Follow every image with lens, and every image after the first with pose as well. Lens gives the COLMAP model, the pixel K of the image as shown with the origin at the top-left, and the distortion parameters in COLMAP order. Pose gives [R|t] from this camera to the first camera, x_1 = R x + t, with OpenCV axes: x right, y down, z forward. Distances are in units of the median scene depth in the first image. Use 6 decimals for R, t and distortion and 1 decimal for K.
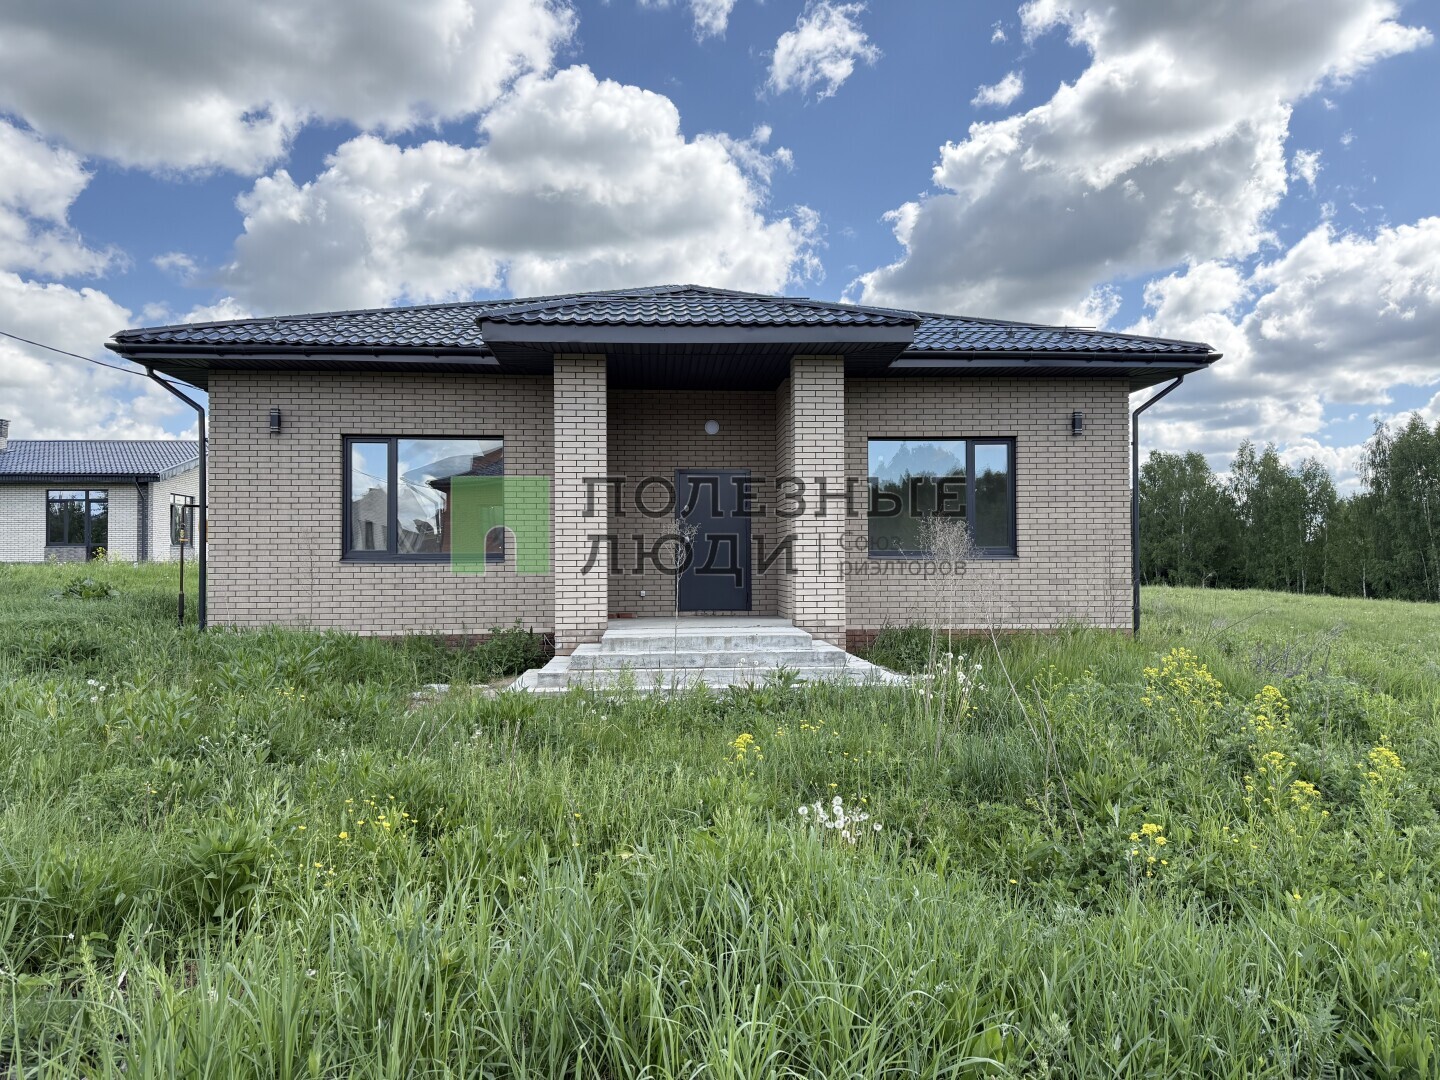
lens RADIAL K [[1010.4, 0, 724.8], [0, 1010.4, 531.0], [0, 0, 1]] dist [0.025549, -0.031669]
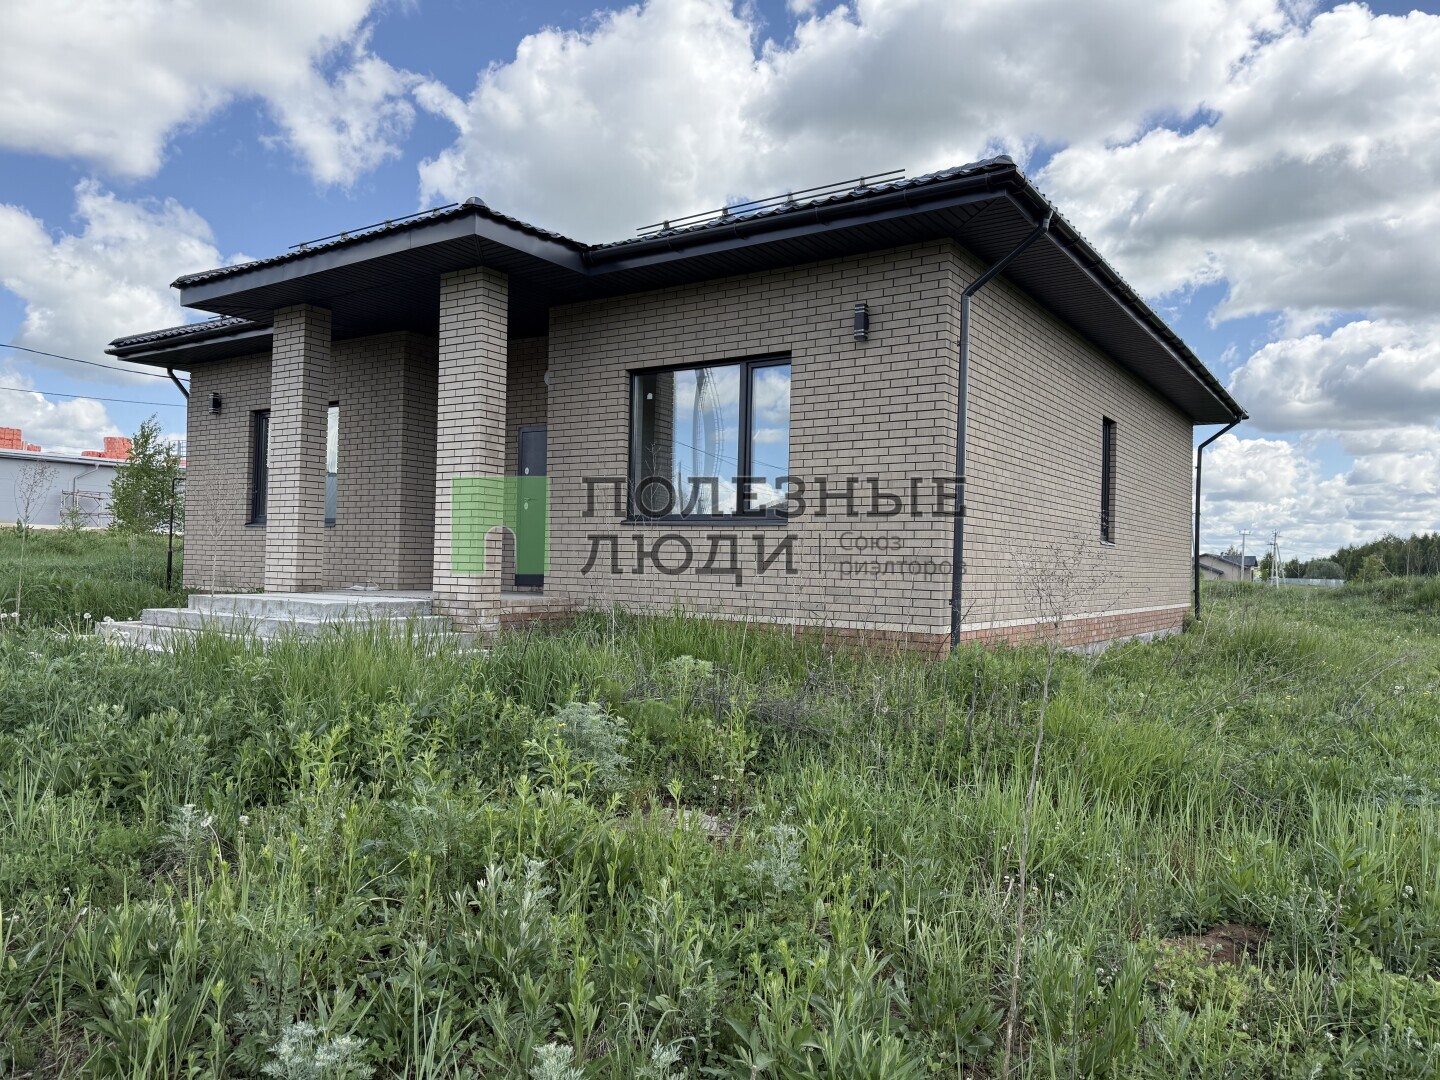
lens RADIAL K [[1010.4, 0, 718.7], [0, 1010.4, 537.7], [0, 0, 1]] dist [0.025549, -0.031669]
pose [[0.789913, 0.008458, -0.613161, 0.679091], [-0.005996, 0.999964, 0.006068, 0.031926], [0.613190, -0.001117, 0.789934, 0.416437]]
